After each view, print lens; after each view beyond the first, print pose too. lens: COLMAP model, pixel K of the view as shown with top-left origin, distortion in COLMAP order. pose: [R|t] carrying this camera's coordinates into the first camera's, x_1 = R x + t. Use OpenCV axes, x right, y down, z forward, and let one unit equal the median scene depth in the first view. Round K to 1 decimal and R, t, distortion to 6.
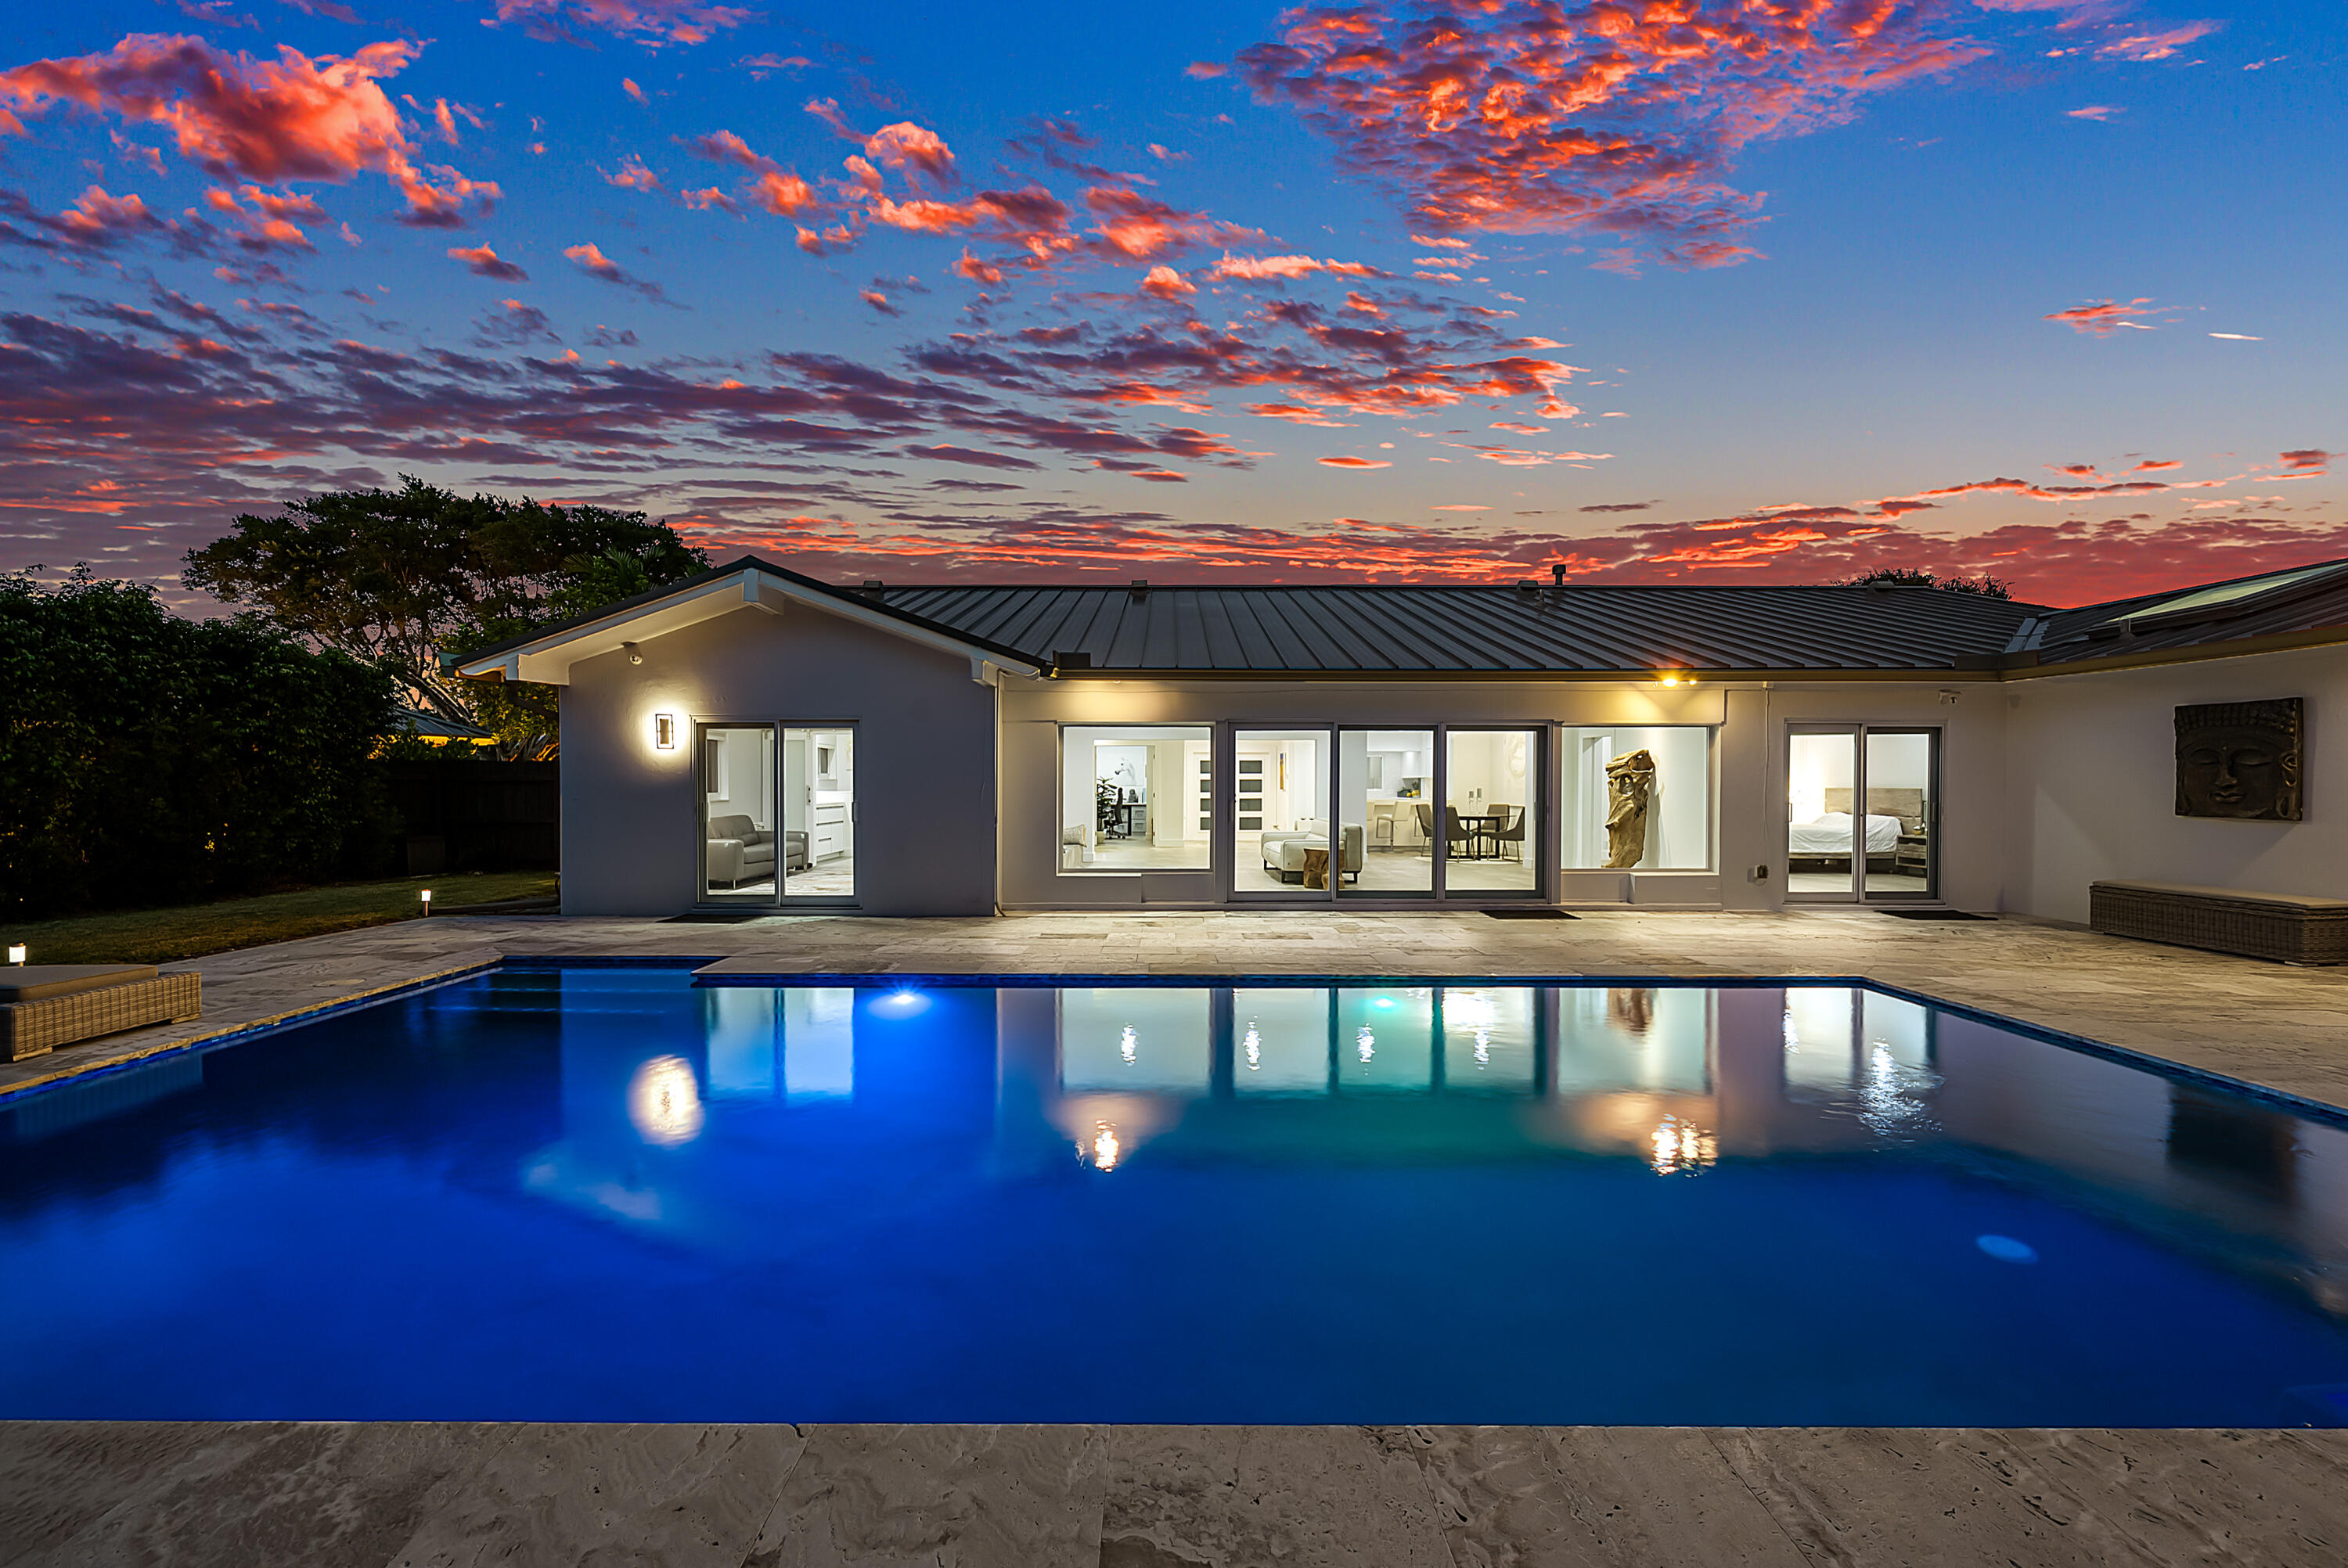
lens RADIAL K [[931.3, 0, 1160.3], [0, 931.3, 791.2], [0, 0, 1]] dist [0.002705, 0.000142]
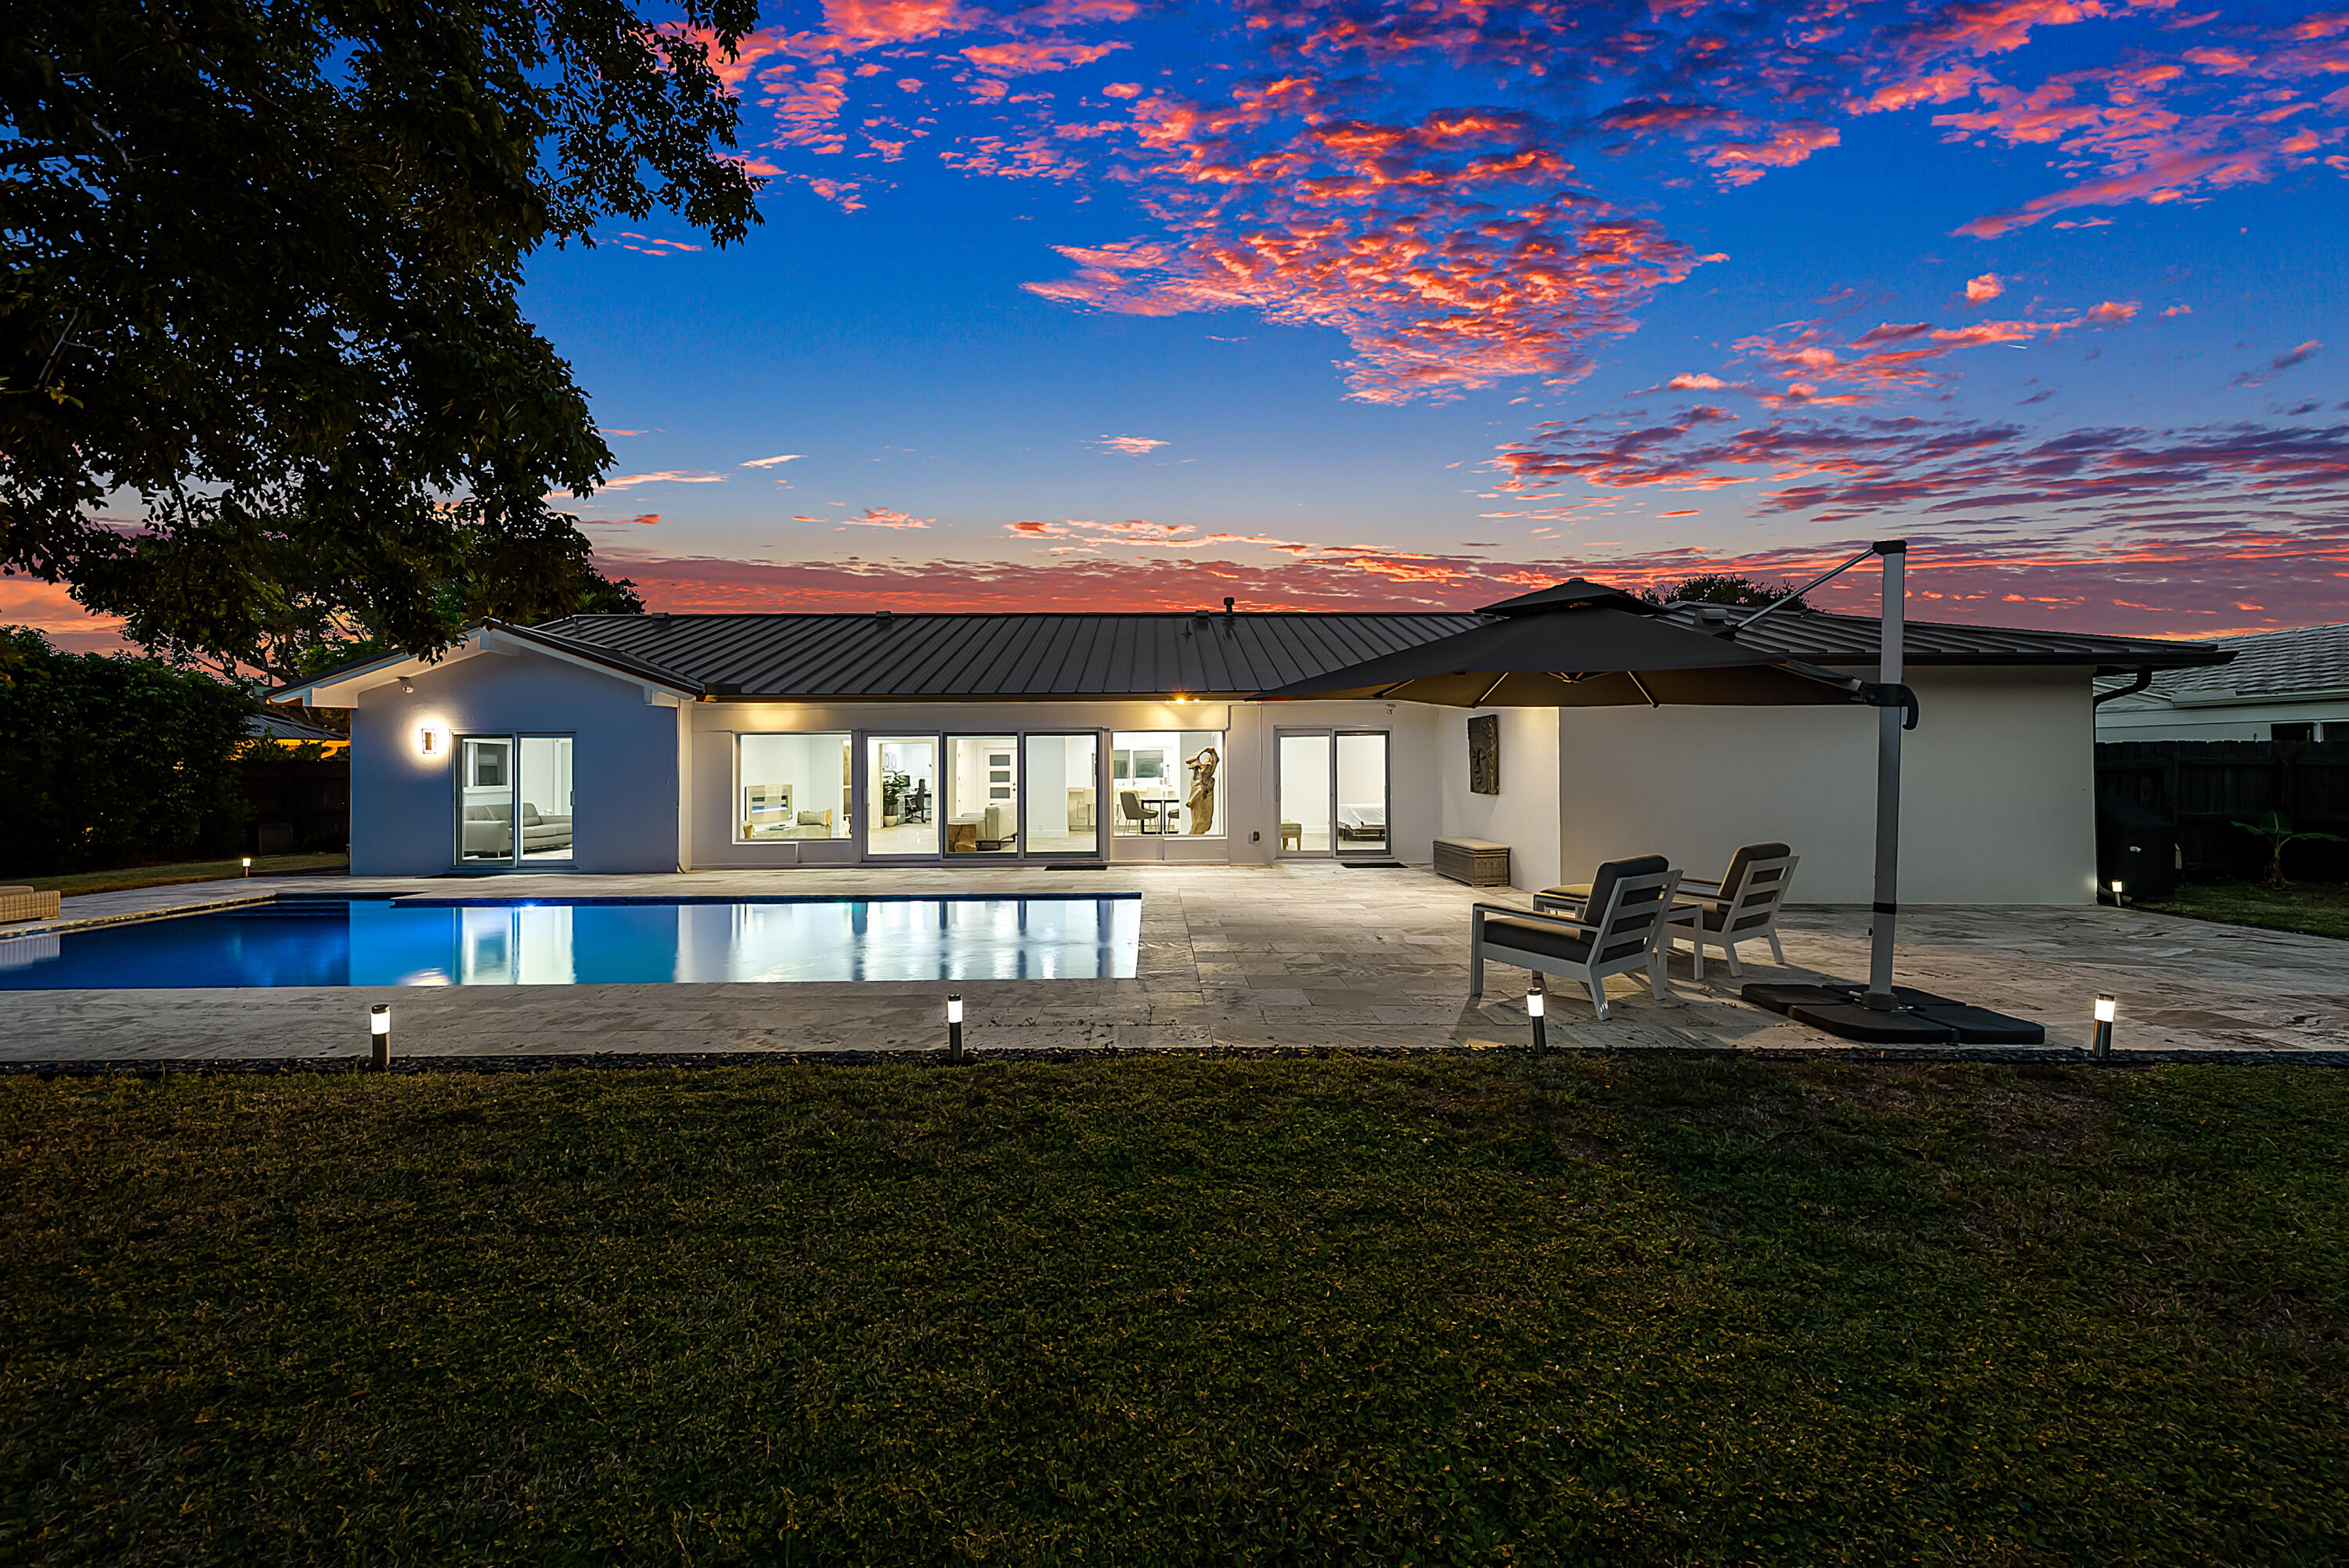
lens RADIAL K [[998.8, 0, 1195.7], [0, 998.8, 758.0], [0, 0, 1]] dist [0.012042, -0.000058]
pose [[0.999718, -0.007191, 0.022639, 0.537242], [0.007732, 0.999685, -0.023896, 0.005382], [-0.022460, 0.024065, 0.999458, -0.482669]]
